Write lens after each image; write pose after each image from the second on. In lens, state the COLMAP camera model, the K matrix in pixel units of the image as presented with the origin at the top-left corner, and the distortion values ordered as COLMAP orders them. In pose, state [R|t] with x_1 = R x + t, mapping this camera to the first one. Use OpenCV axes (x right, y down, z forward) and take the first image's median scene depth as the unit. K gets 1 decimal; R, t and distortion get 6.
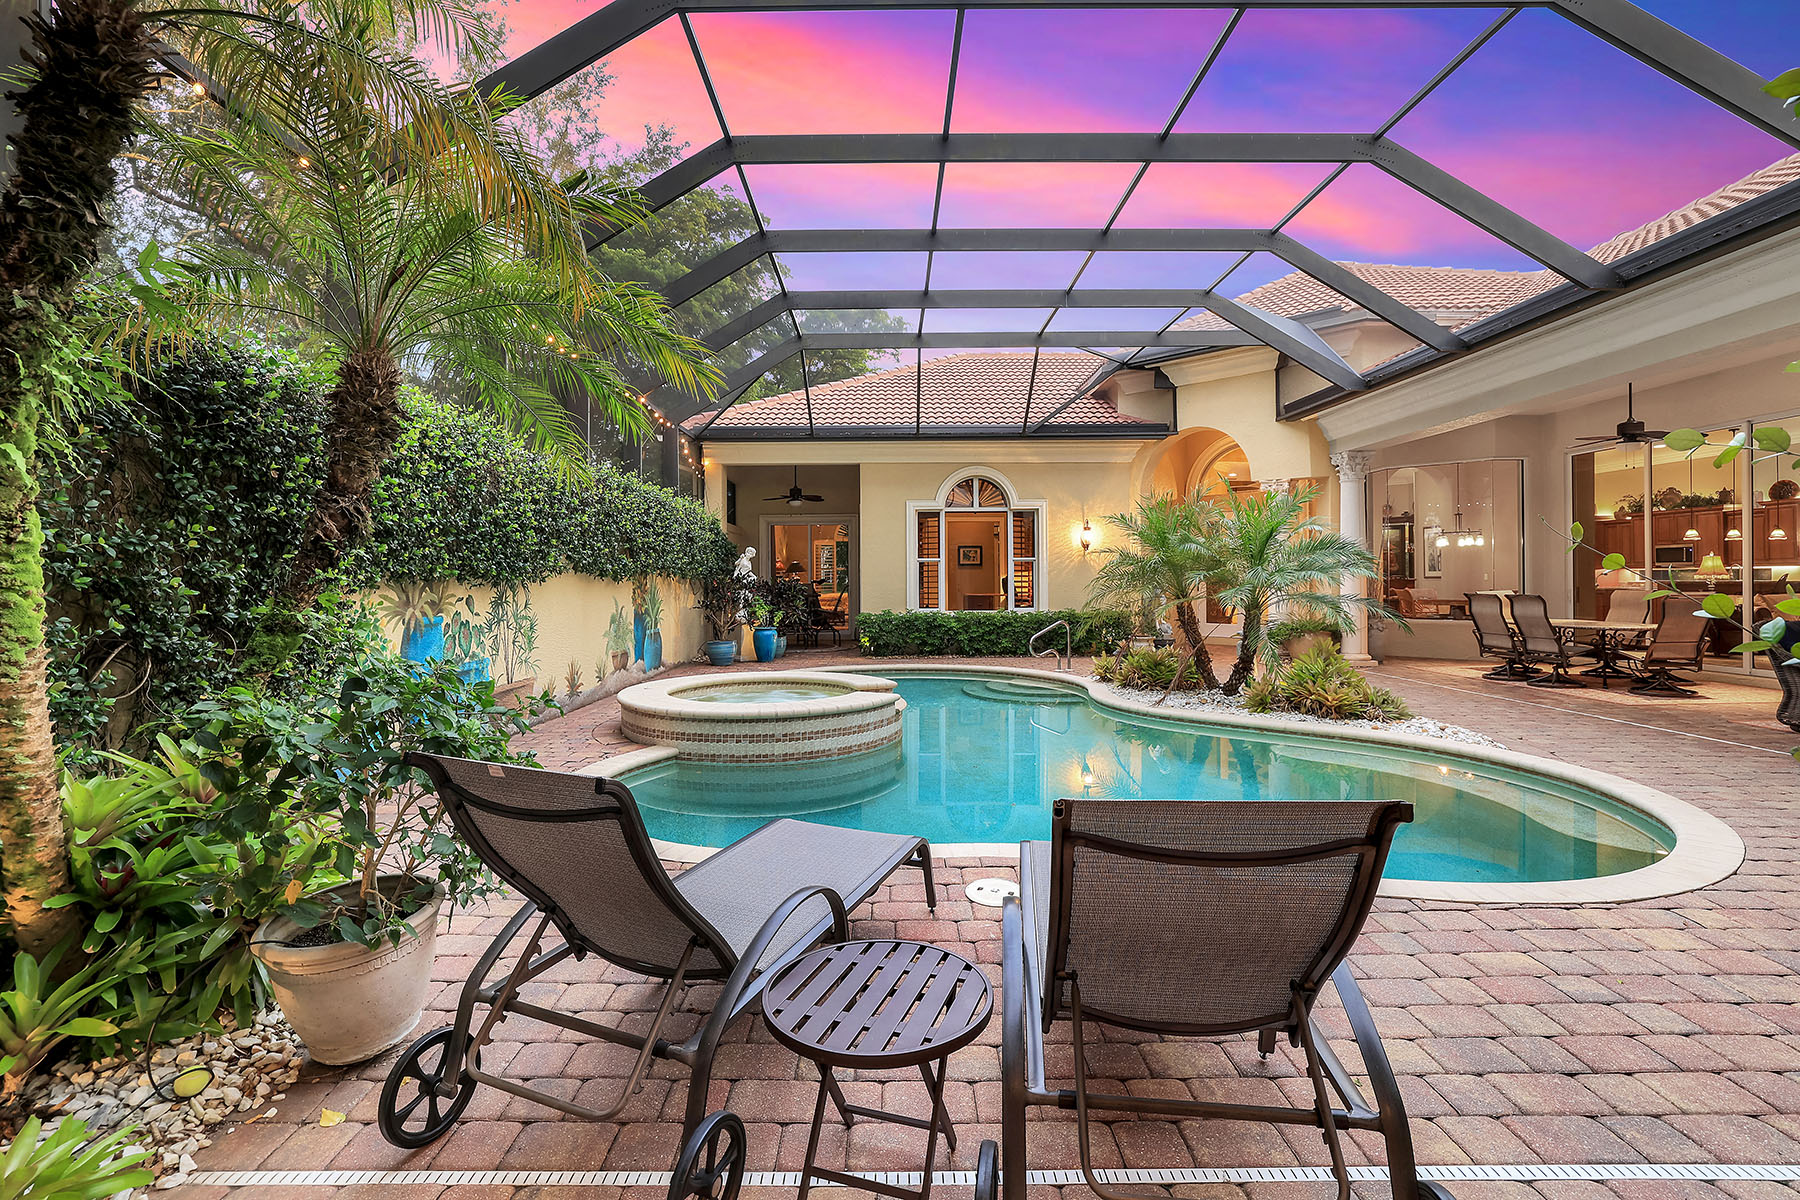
lens RADIAL K [[773.7, 0, 897.2], [0, 773.7, 587.7], [0, 0, 1]] dist [-0.003030, 0.001289]
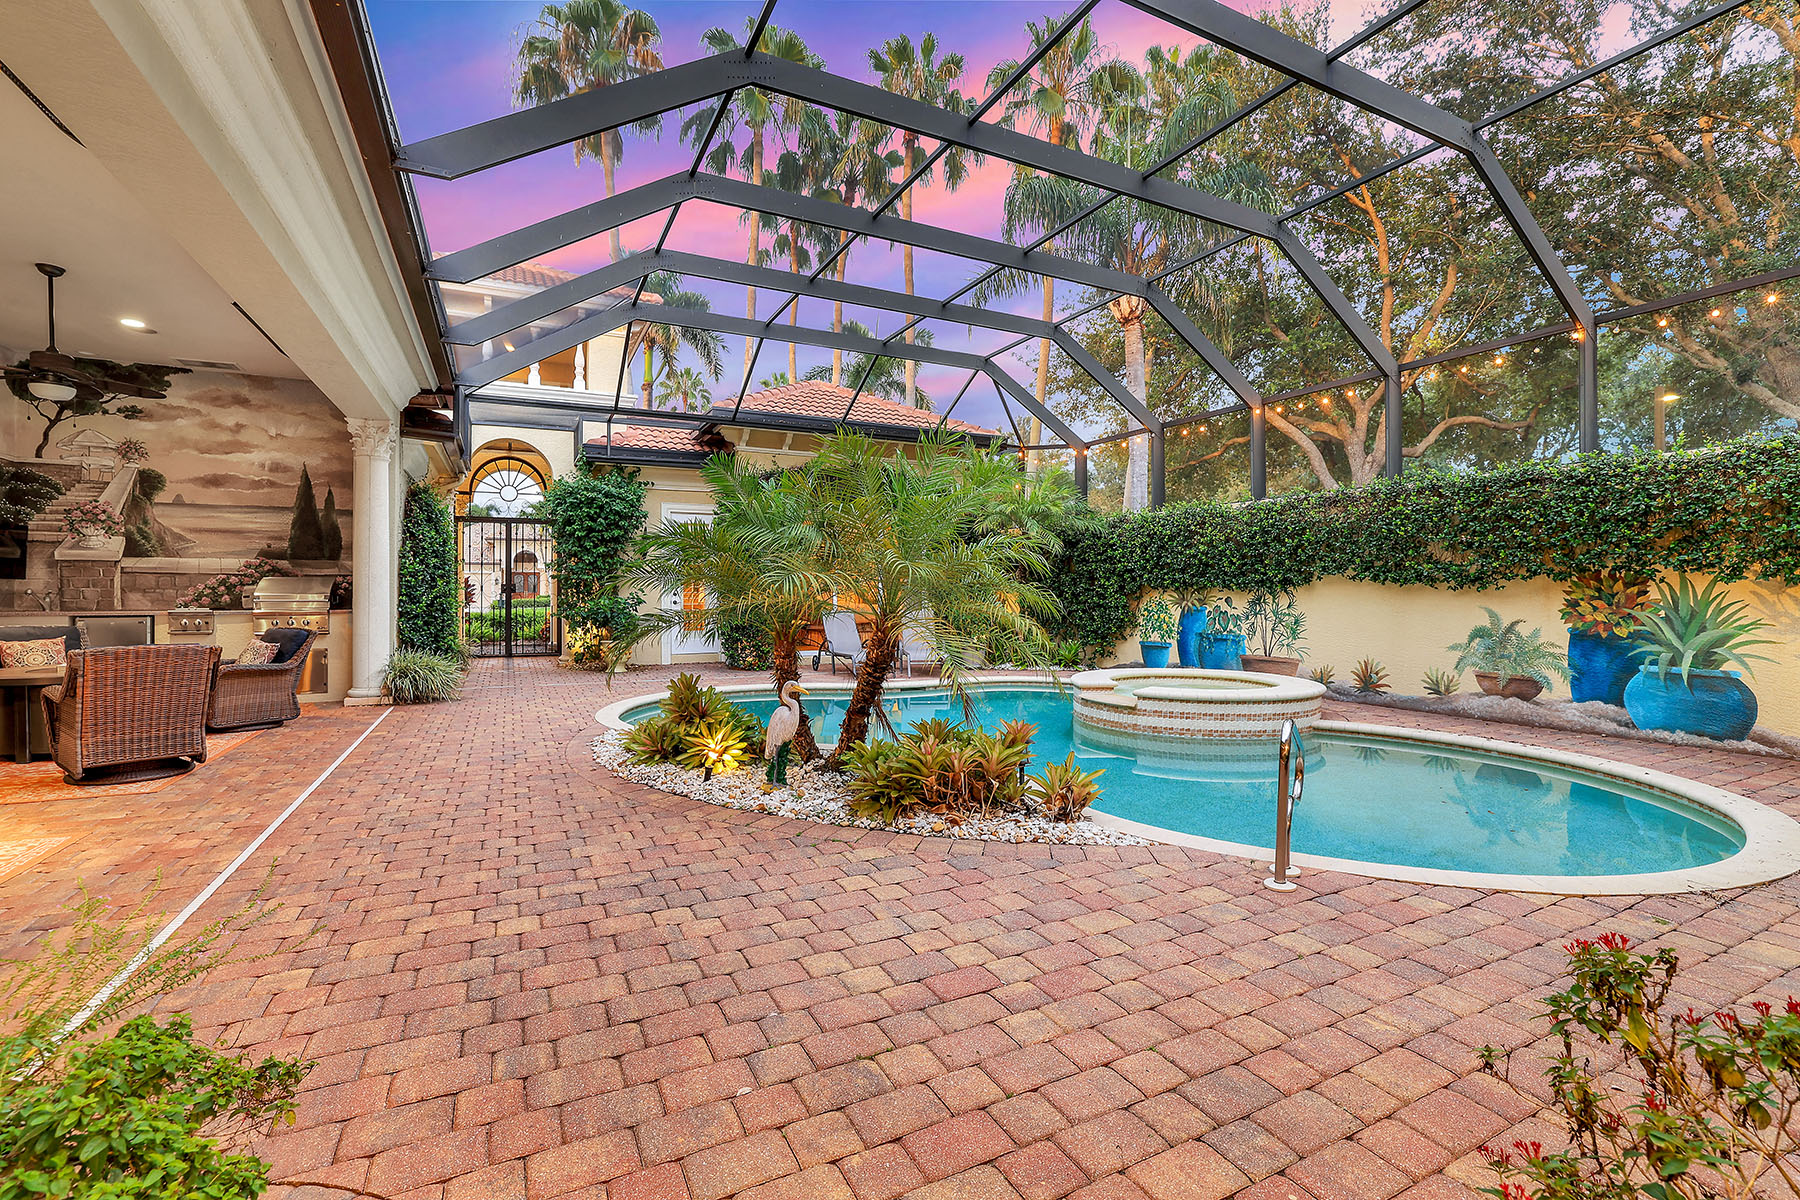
lens RADIAL K [[773.7, 0, 894.5], [0, 773.7, 592.4], [0, 0, 1]] dist [-0.003030, 0.001289]
pose [[-0.896608, 0.002933, -0.442815, 0.890902], [-0.001936, 0.999943, 0.010543, -0.016761], [0.442821, 0.010310, -0.896551, 2.216056]]
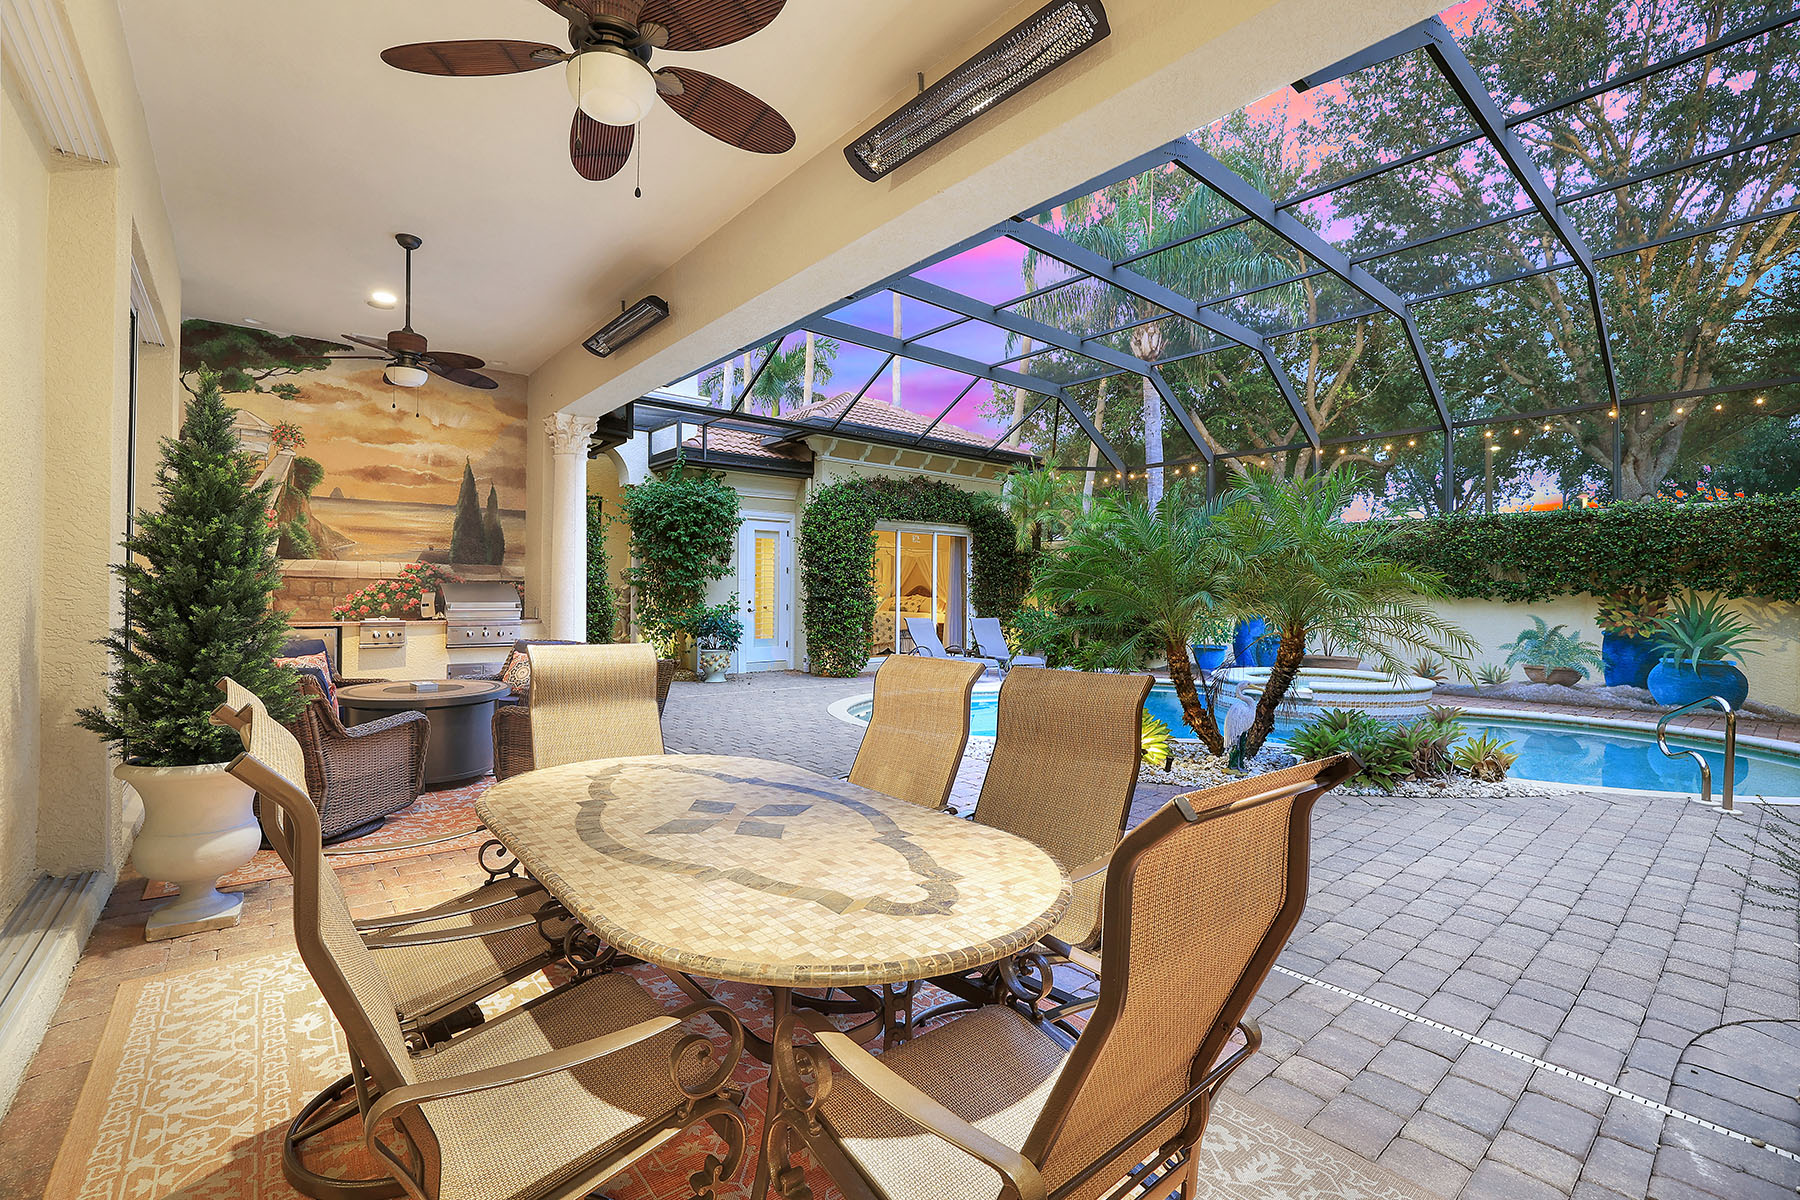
lens RADIAL K [[773.7, 0, 899.5], [0, 773.7, 599.4], [0, 0, 1]] dist [-0.003030, 0.001289]
pose [[-0.763923, -0.000136, -0.645308, 1.565444], [-0.008824, 0.999909, 0.010235, -0.020248], [0.645247, 0.013513, -0.763854, 1.891897]]
